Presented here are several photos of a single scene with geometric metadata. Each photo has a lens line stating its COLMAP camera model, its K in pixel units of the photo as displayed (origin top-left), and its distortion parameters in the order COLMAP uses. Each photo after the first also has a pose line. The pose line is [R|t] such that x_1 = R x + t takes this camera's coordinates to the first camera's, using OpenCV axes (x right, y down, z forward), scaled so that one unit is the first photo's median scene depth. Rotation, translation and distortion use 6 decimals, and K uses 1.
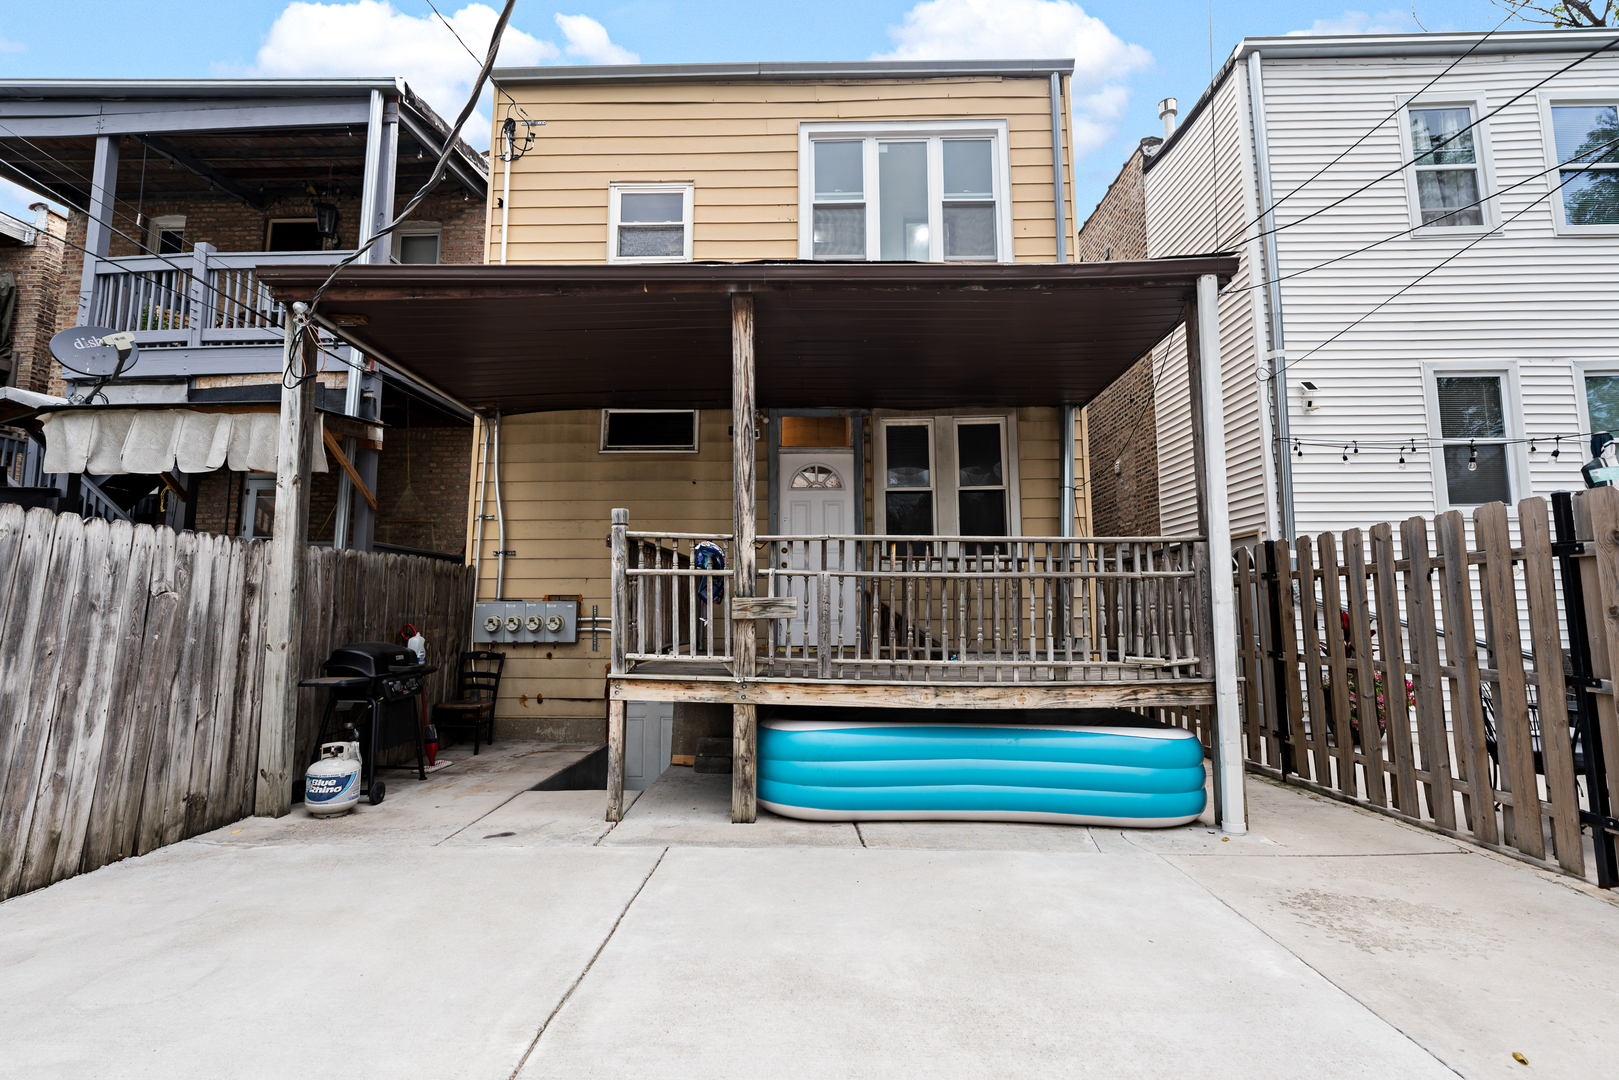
lens RADIAL K [[754.9, 0, 804.2], [0, 754.9, 533.1], [0, 0, 1]] dist [-0.006207, 0.002050]
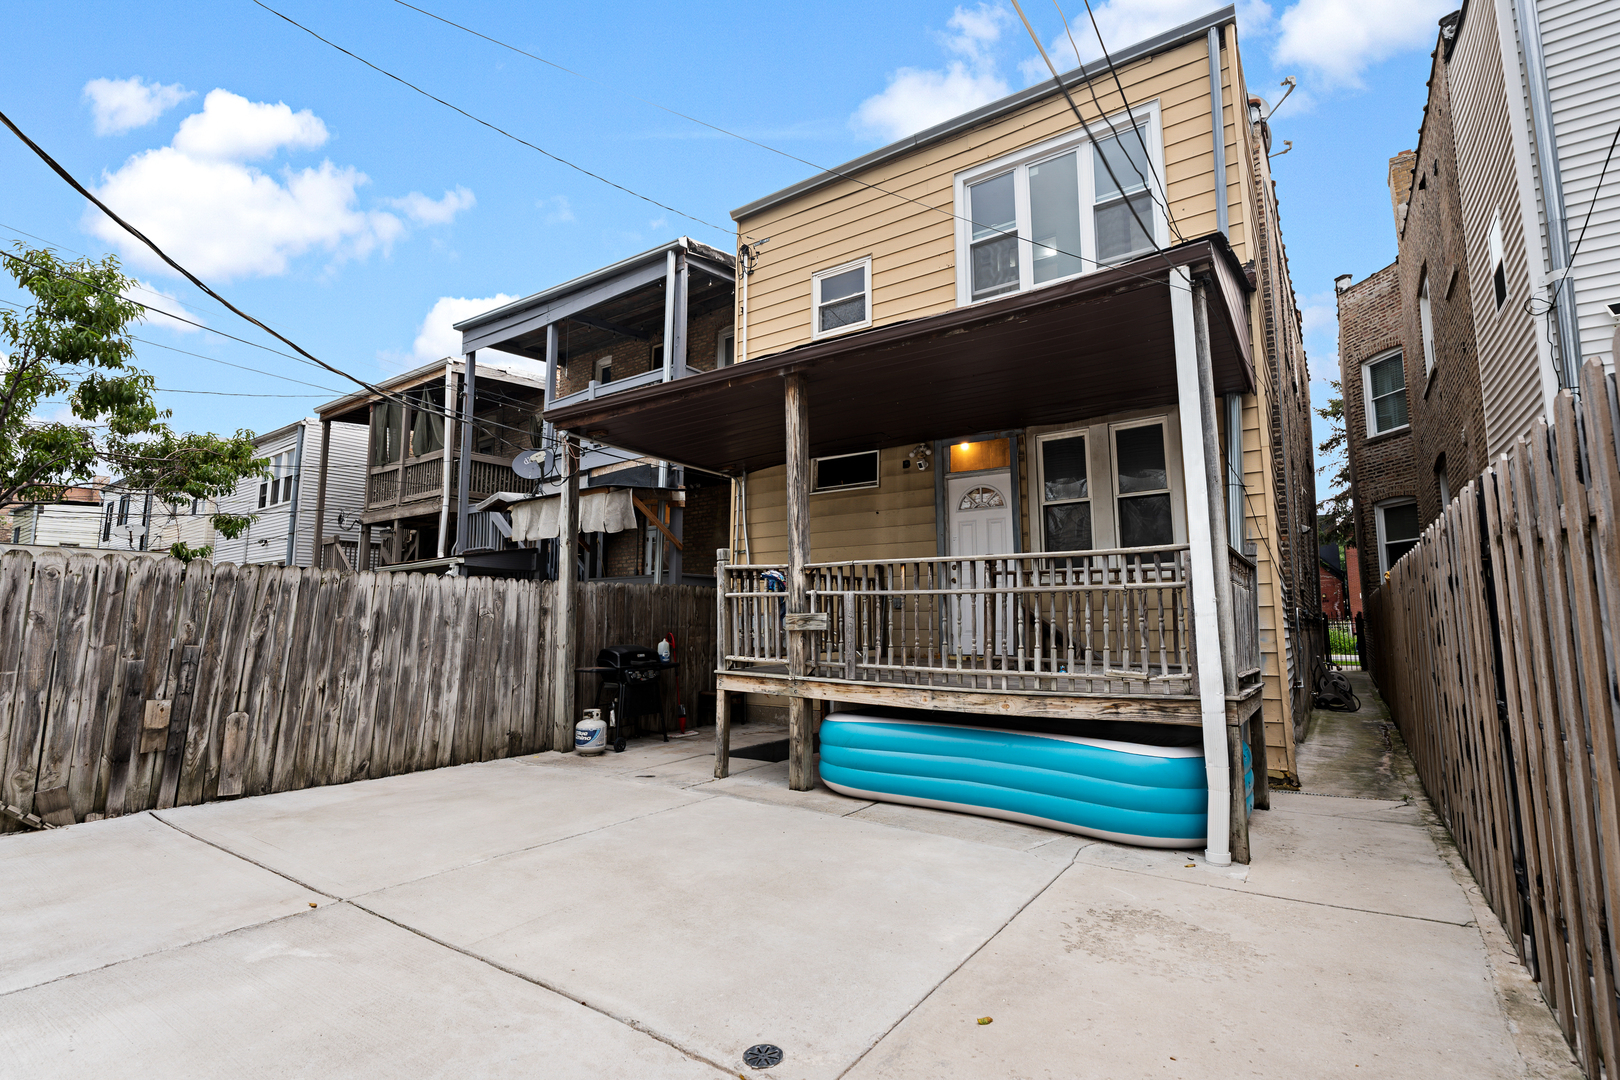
lens RADIAL K [[755.4, 0, 819.0], [0, 755.4, 534.9], [0, 0, 1]] dist [-0.006207, 0.002050]
pose [[0.832553, -0.065474, -0.550062, 0.660337], [0.060083, 0.997805, -0.027829, -0.008850], [0.550677, -0.009880, 0.834660, -0.039709]]
